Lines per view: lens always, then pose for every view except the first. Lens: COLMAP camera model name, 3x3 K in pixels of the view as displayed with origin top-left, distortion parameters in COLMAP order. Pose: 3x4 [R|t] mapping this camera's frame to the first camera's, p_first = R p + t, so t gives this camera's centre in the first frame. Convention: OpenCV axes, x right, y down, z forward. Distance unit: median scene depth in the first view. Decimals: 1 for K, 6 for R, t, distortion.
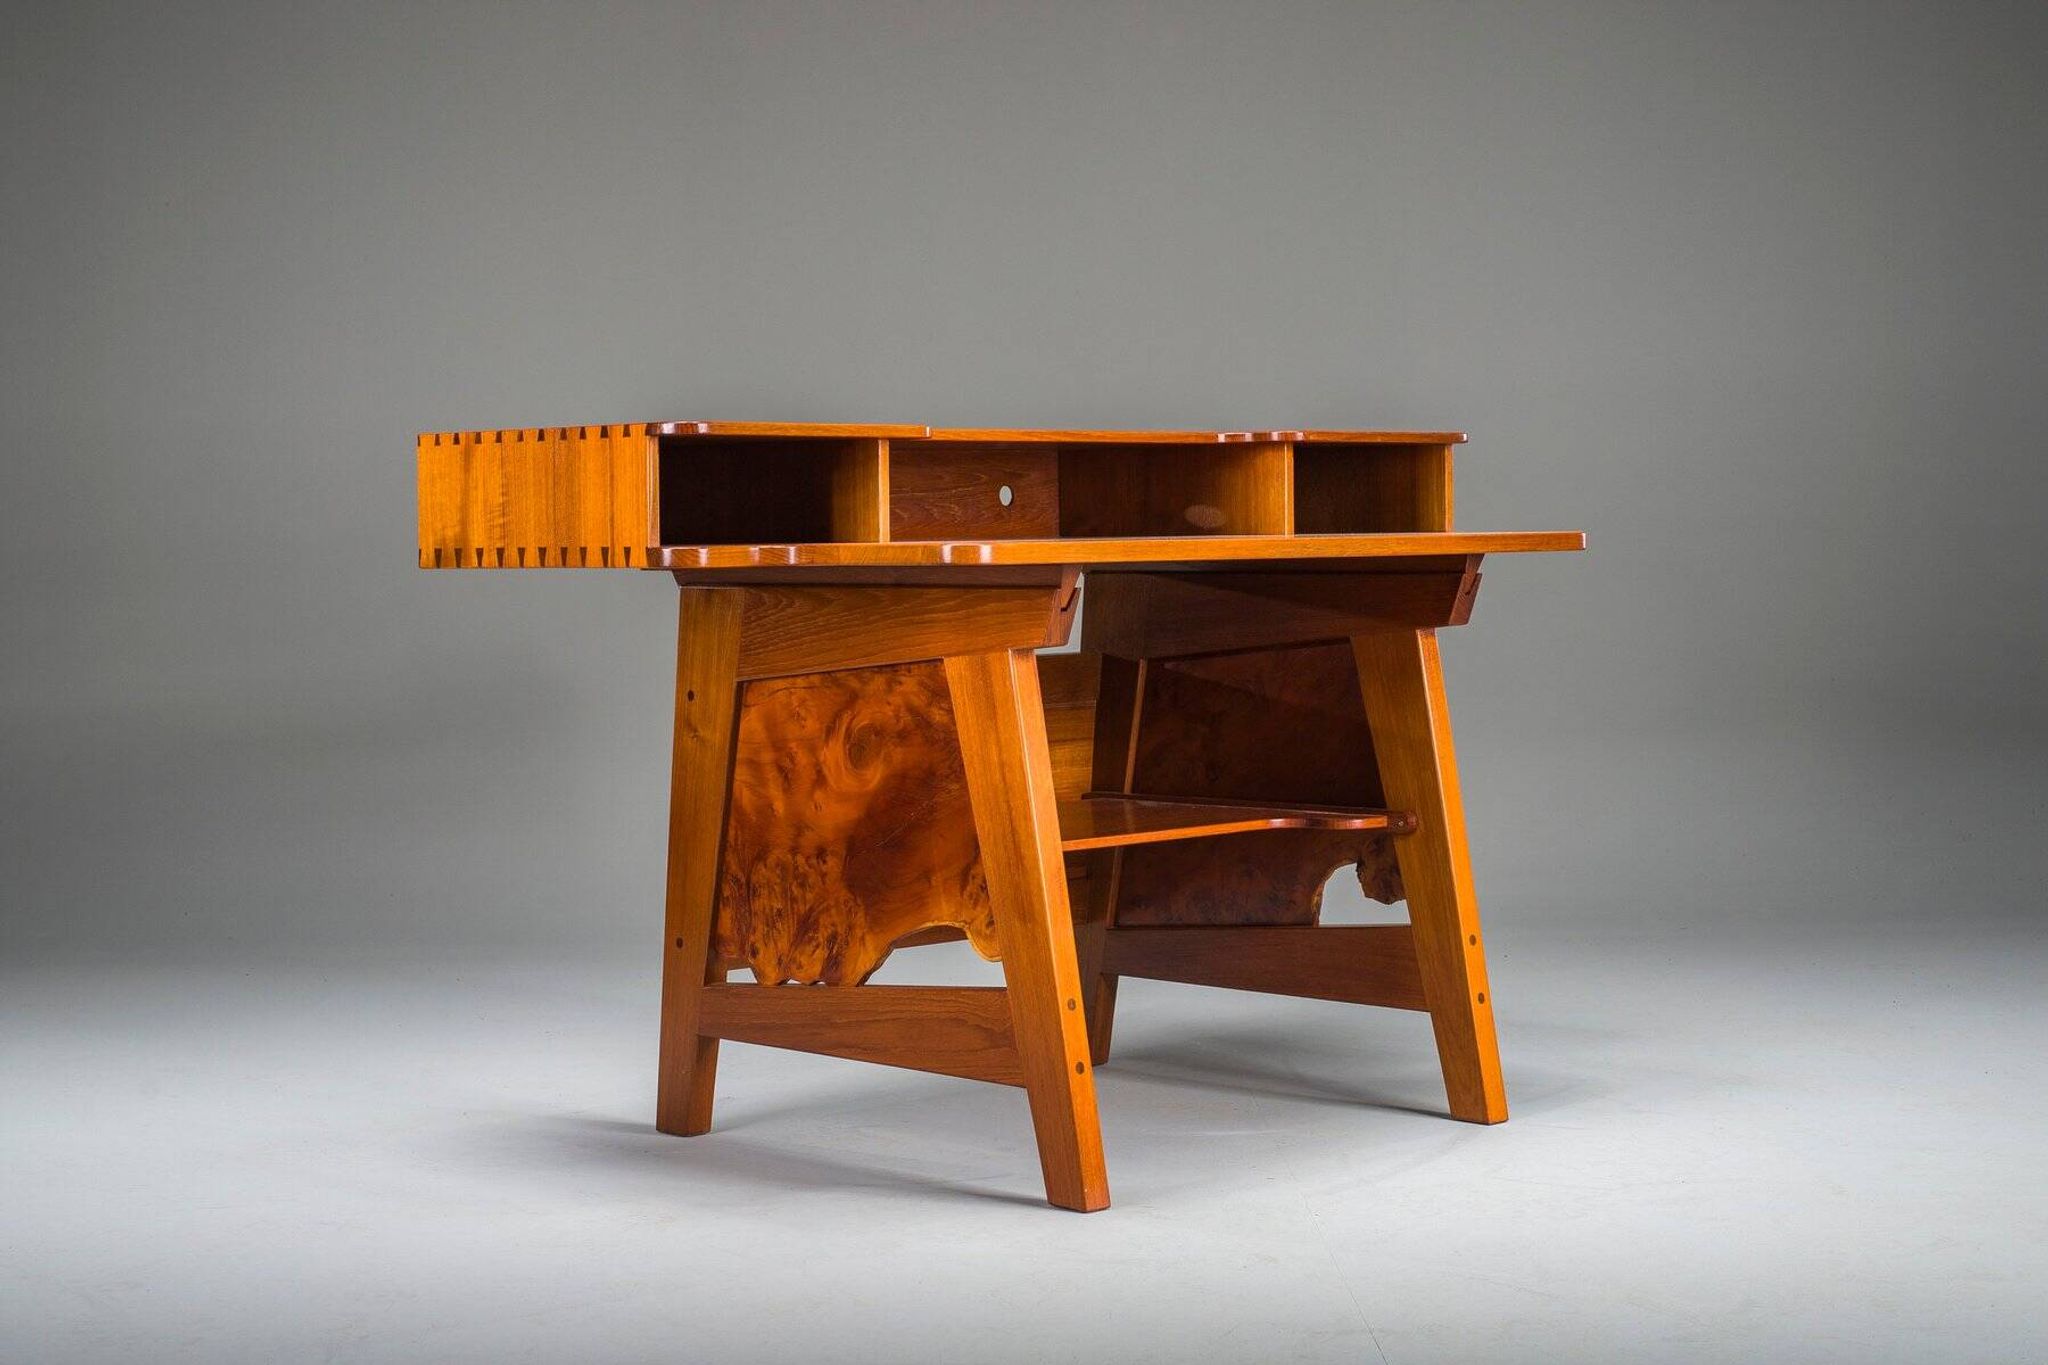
lens RADIAL K [[3424.4, 0, 1033.5], [0, 3424.4, 629.9], [0, 0, 1]] dist [0.038738, 0.000000]
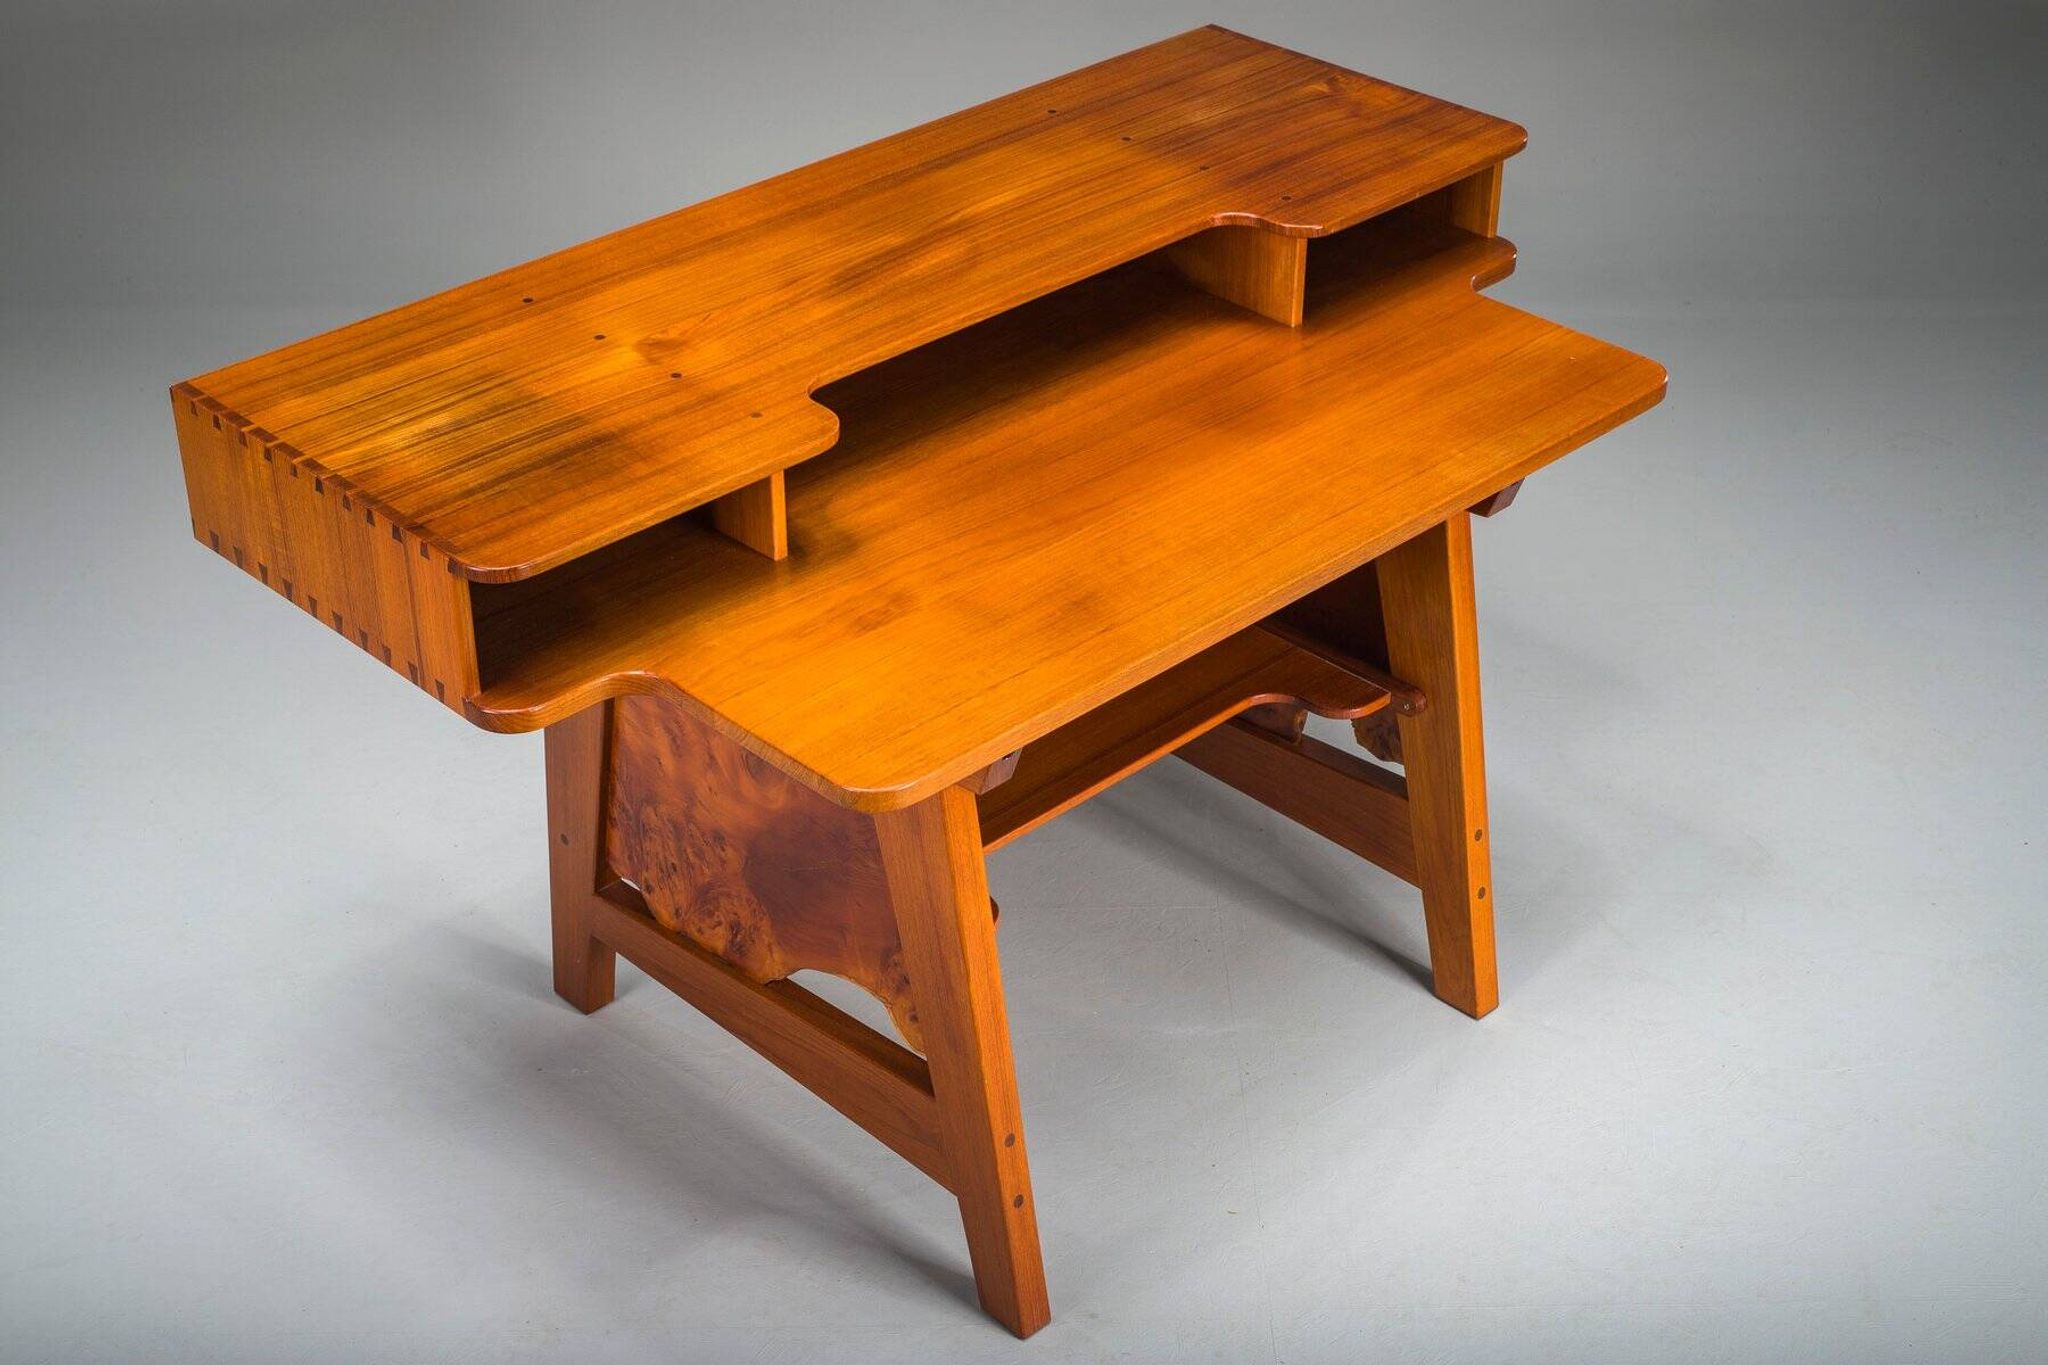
lens RADIAL K [[2885.0, 0, 1005.7], [0, 2885.0, 675.5], [0, 0, 1]] dist [0.050288, 0.000000]
pose [[0.999916, 0.012852, 0.001591, 0.006920], [-0.011821, 0.855633, 0.517449, -0.332801], [0.005289, -0.517424, 0.855713, 0.406863]]
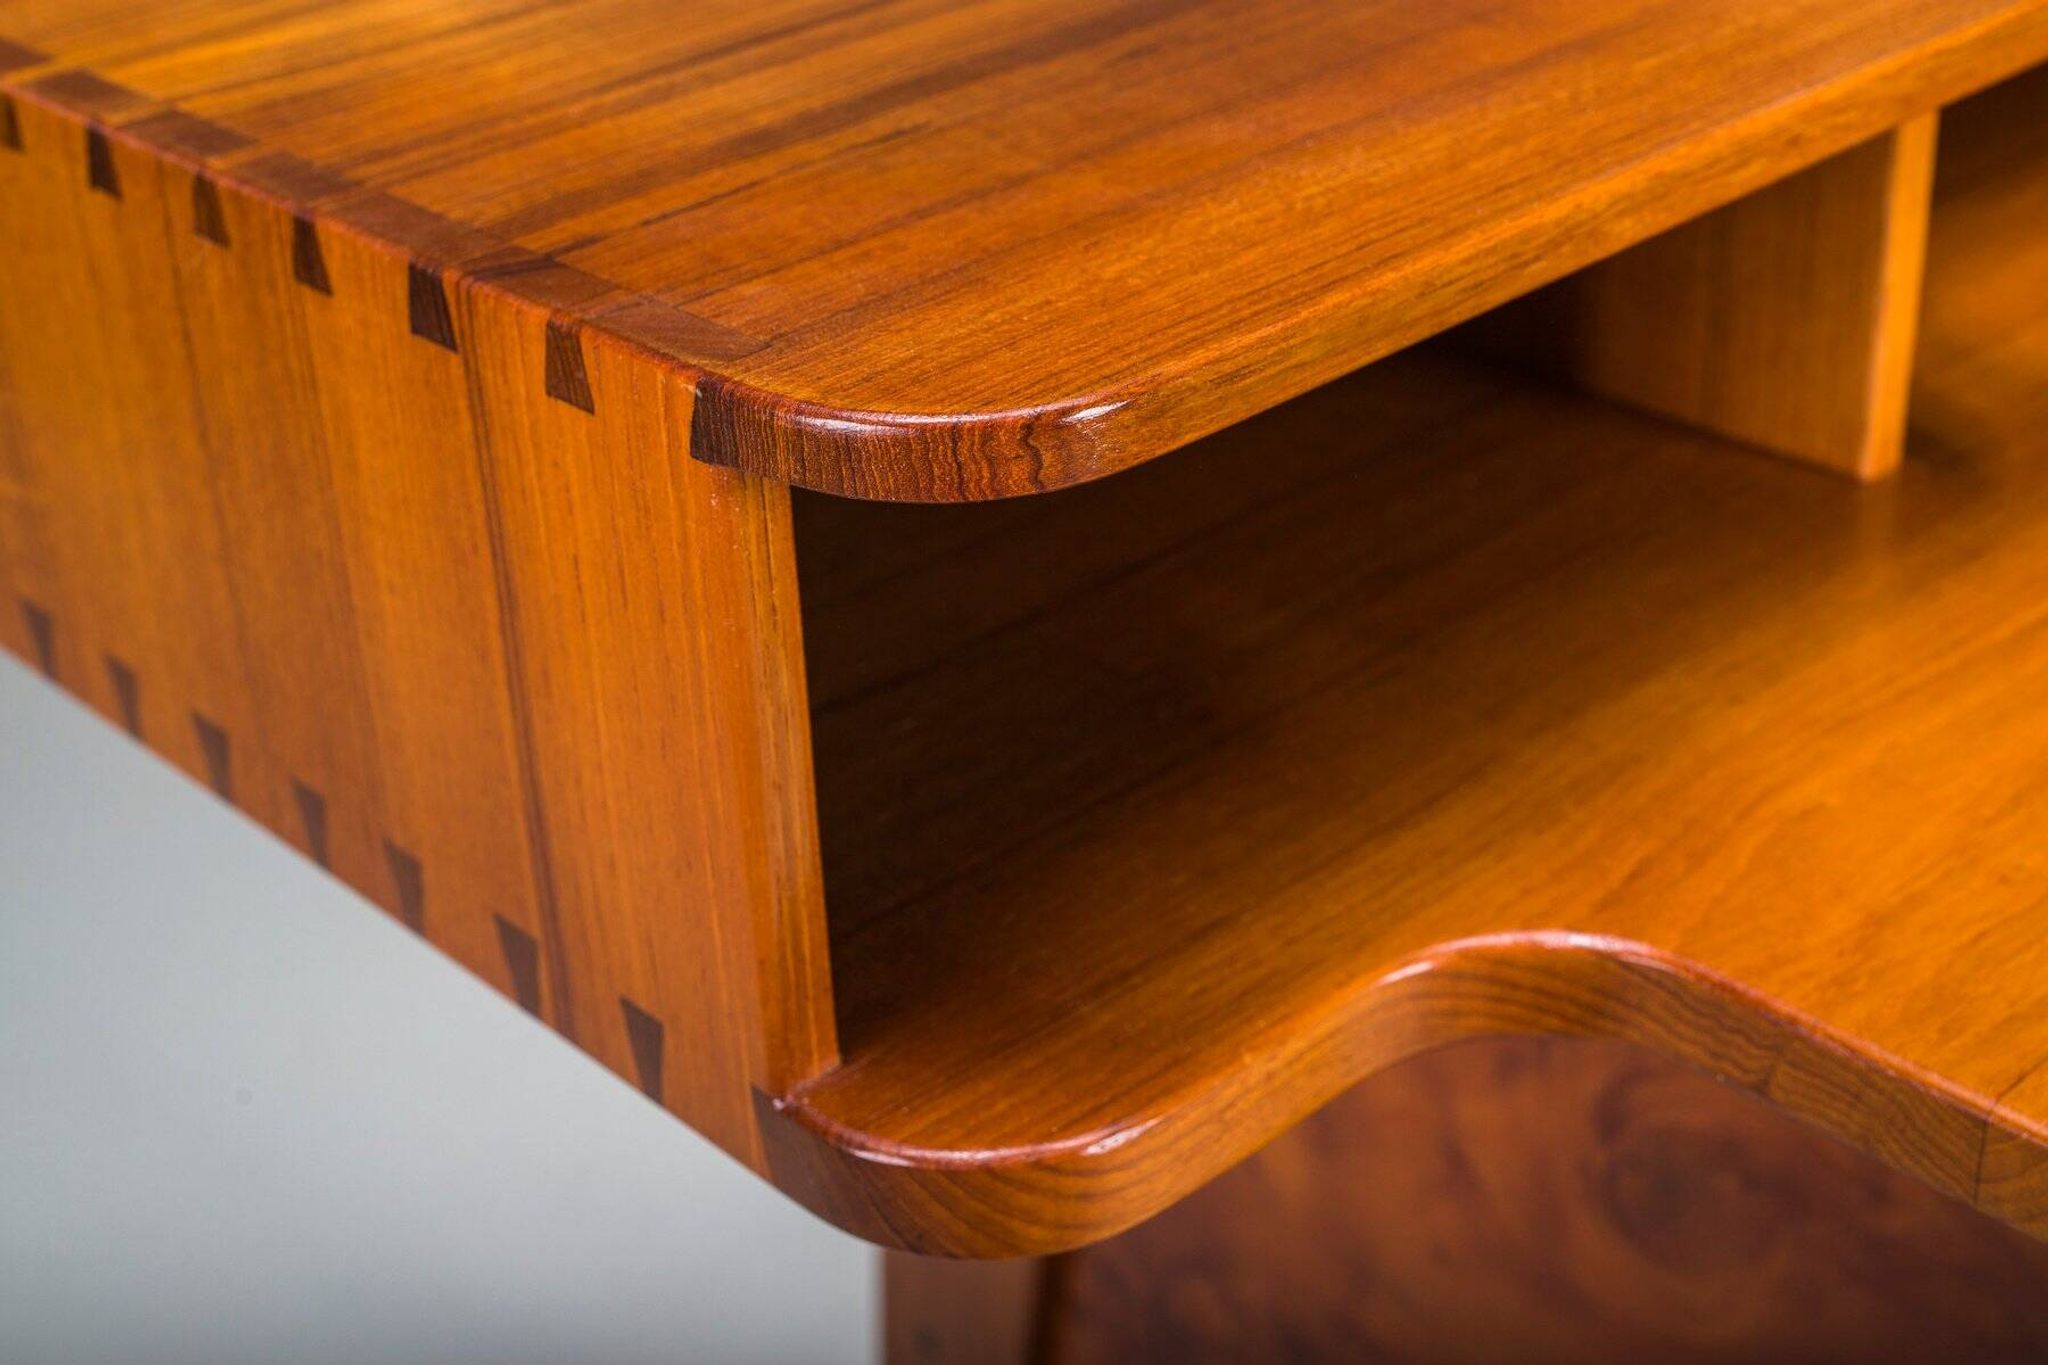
lens RADIAL K [[2960.1, 0, 1022.1], [0, 2960.1, 685.0], [0, 0, 1]] dist [0.011623, 0.000000]
pose [[0.999532, -0.016030, -0.026060, -0.087285], [0.026501, 0.879253, 0.475617, -0.099289], [0.015289, -0.476085, 0.879266, 0.802654]]
